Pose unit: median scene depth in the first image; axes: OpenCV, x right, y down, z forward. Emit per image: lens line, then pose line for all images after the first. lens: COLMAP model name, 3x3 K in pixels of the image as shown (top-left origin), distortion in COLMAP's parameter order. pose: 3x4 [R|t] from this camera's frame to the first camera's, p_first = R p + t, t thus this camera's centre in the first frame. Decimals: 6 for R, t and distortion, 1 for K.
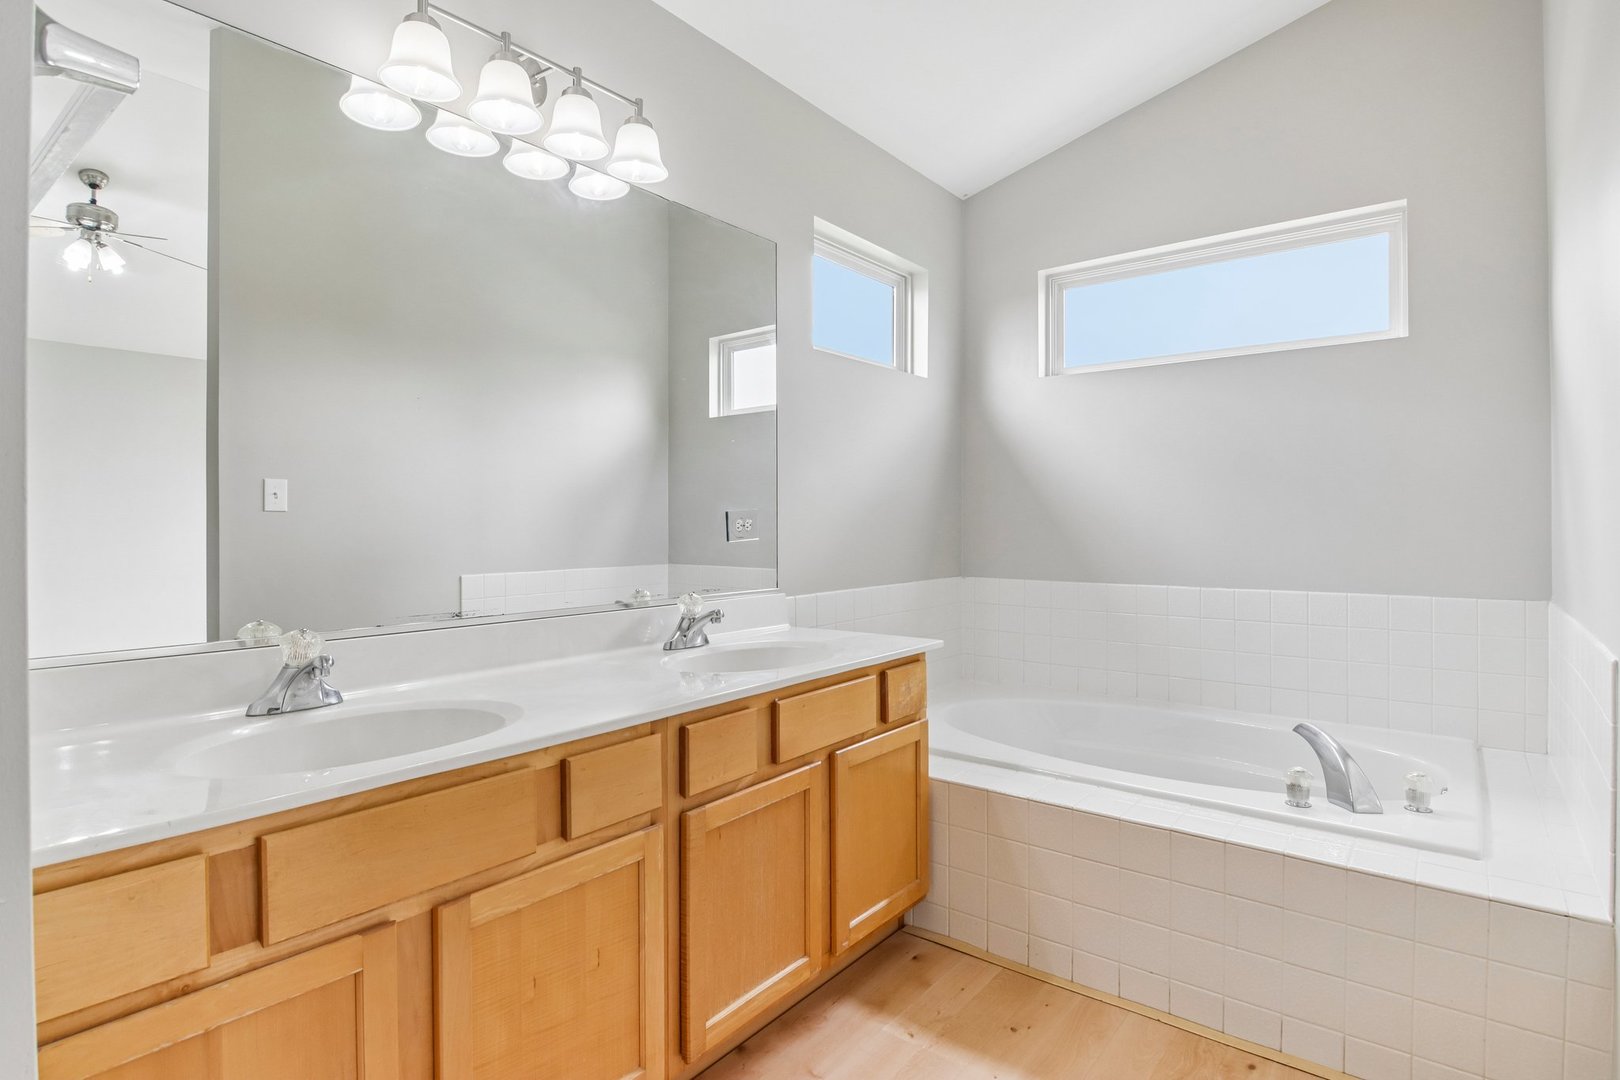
lens RADIAL K [[830.9, 0, 808.4], [0, 830.9, 524.9], [0, 0, 1]] dist [-0.023651, -0.001275]
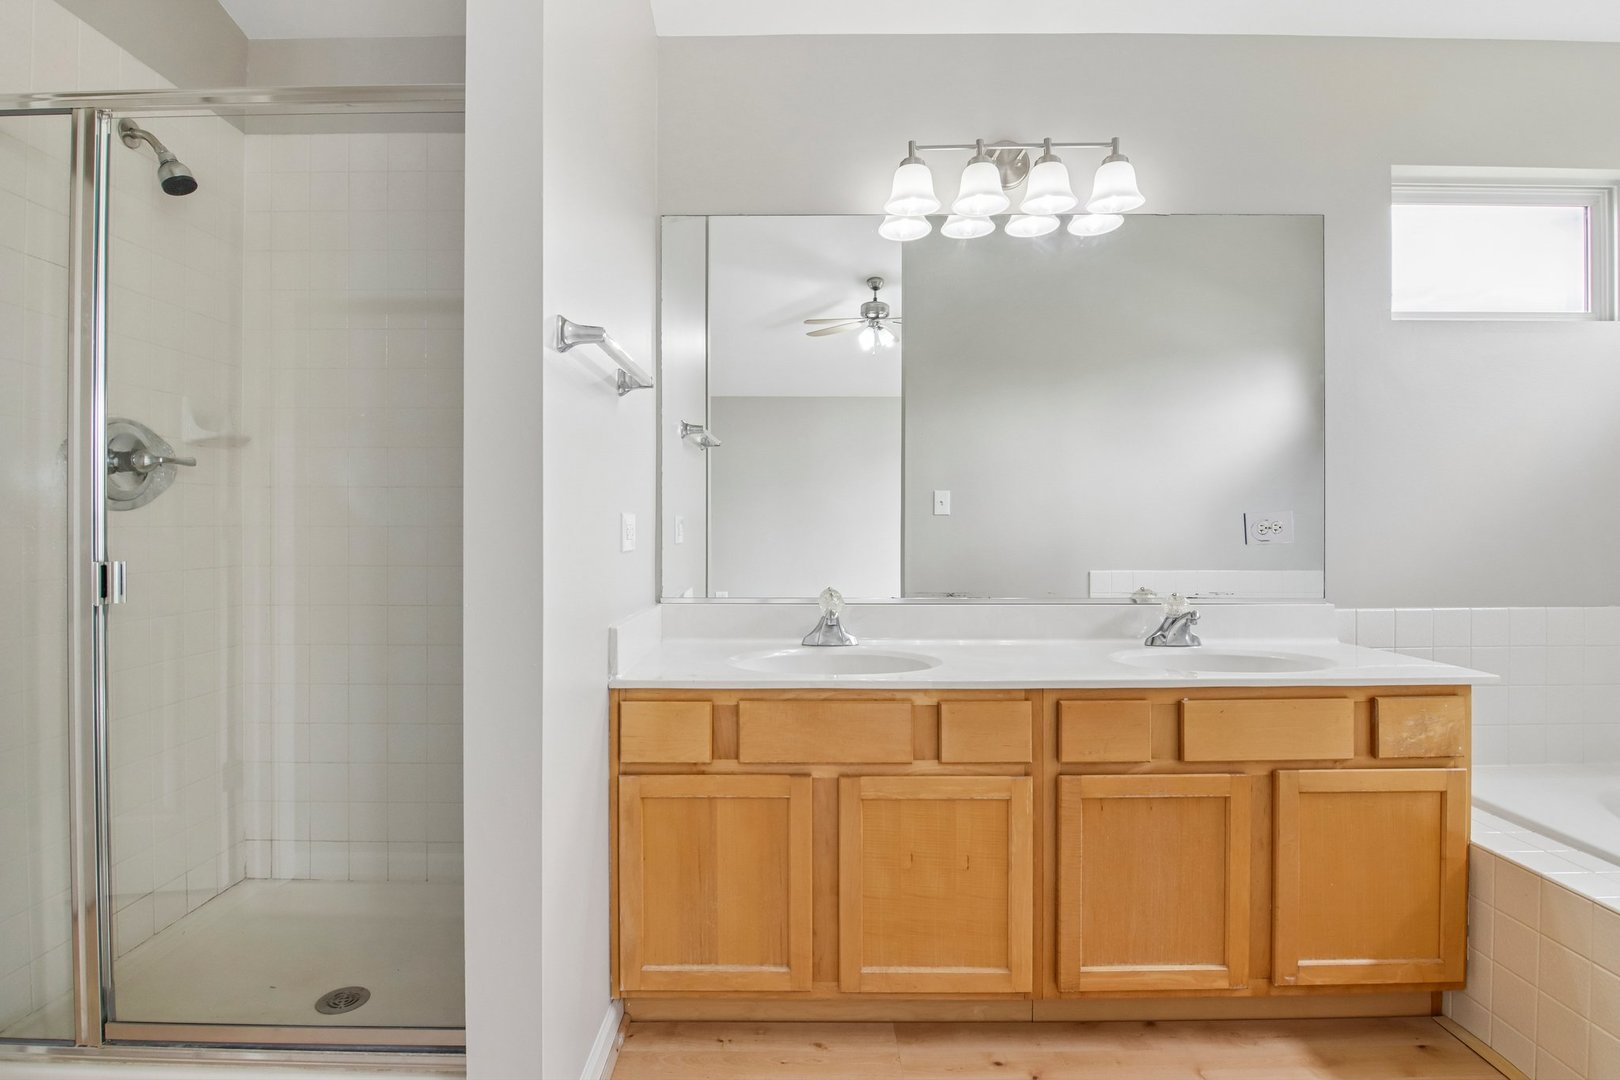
lens RADIAL K [[822.8, 0, 800.7], [0, 822.8, 527.2], [0, 0, 1]] dist [0.001964, -0.017681]
pose [[0.615338, 0.005553, -0.788244, 0.433068], [-0.002130, 0.999983, 0.005382, -0.005721], [0.788260, -0.001632, 0.615340, -0.001222]]
